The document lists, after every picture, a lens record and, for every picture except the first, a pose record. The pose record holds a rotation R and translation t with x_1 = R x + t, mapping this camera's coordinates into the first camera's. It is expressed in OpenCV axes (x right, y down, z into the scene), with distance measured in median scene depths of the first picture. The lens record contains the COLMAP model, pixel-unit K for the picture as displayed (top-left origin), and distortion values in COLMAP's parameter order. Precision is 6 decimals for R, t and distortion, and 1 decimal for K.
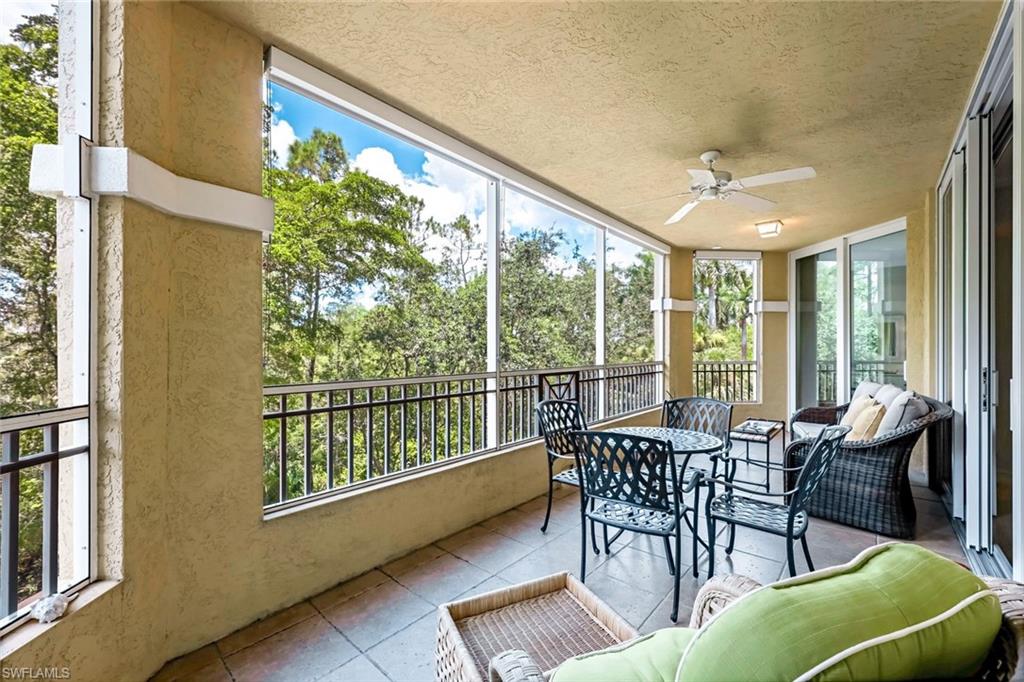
lens RADIAL K [[413.1, 0, 512.0], [0, 413.1, 341.0], [0, 0, 1]] dist [0.002333, 0.000349]
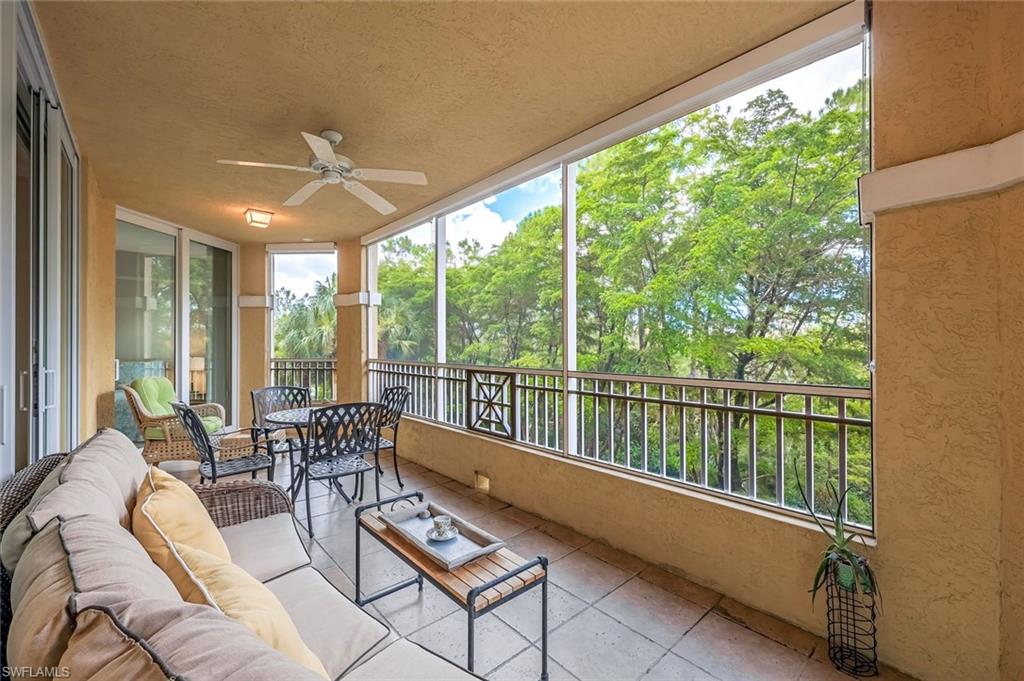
lens RADIAL K [[413.1, 0, 512.0], [0, 413.1, 340.5], [0, 0, 1]] dist [0.002333, 0.000349]
pose [[-0.123160, -0.010066, -0.992336, 1.023347], [0.021556, 0.999686, -0.012815, 0.020590], [0.992153, -0.022969, -0.122904, 1.162693]]
